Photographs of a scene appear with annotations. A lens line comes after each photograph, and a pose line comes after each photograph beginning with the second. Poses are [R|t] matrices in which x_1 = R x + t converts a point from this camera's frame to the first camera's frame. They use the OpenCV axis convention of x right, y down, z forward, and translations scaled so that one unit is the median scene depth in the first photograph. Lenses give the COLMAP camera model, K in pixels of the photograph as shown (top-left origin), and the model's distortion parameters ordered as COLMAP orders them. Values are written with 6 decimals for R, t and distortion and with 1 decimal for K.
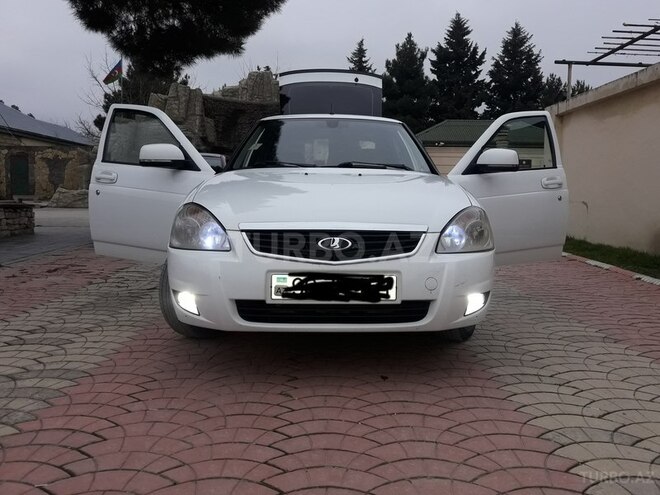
lens RADIAL K [[548.4, 0, 350.0], [0, 548.4, 232.4], [0, 0, 1]] dist [0.061589, -0.130502]
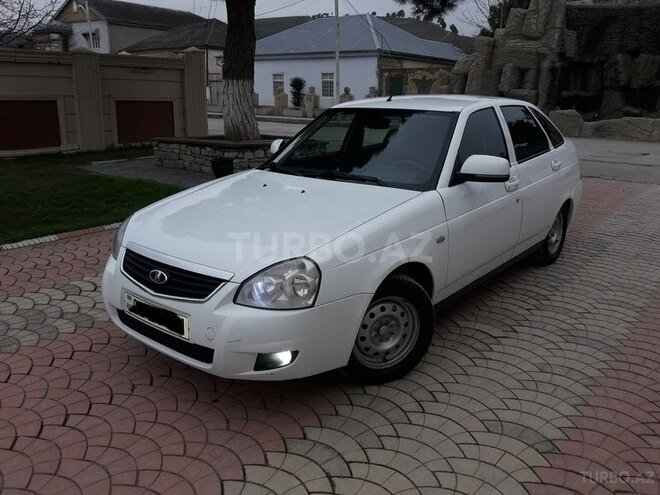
lens RADIAL K [[548.4, 0, 350.0], [0, 548.4, 232.4], [0, 0, 1]] dist [0.061589, -0.130502]
pose [[0.766446, 0.156689, -0.622904, 0.089461], [-0.052893, 0.981892, 0.181909, -0.027387], [0.640127, -0.106476, 0.760855, 0.037611]]
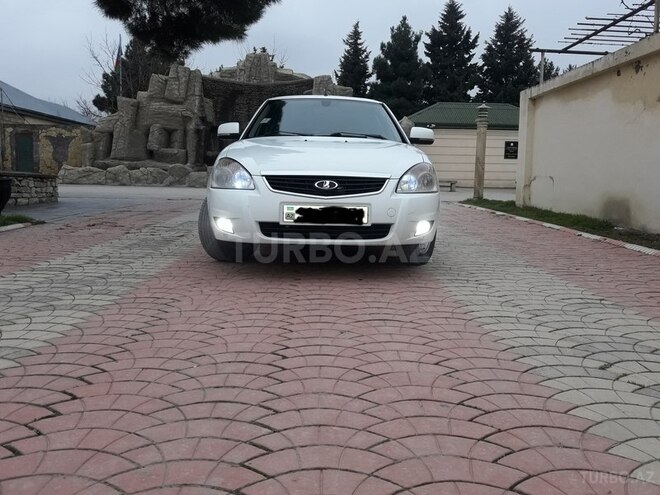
lens RADIAL K [[548.4, 0, 350.0], [0, 548.4, 232.4], [0, 0, 1]] dist [0.061589, -0.130502]
pose [[0.999933, 0.006872, 0.009289, 0.002133], [-0.007156, 0.999497, 0.030911, 0.009467], [-0.009072, -0.030976, 0.999479, -0.043689]]
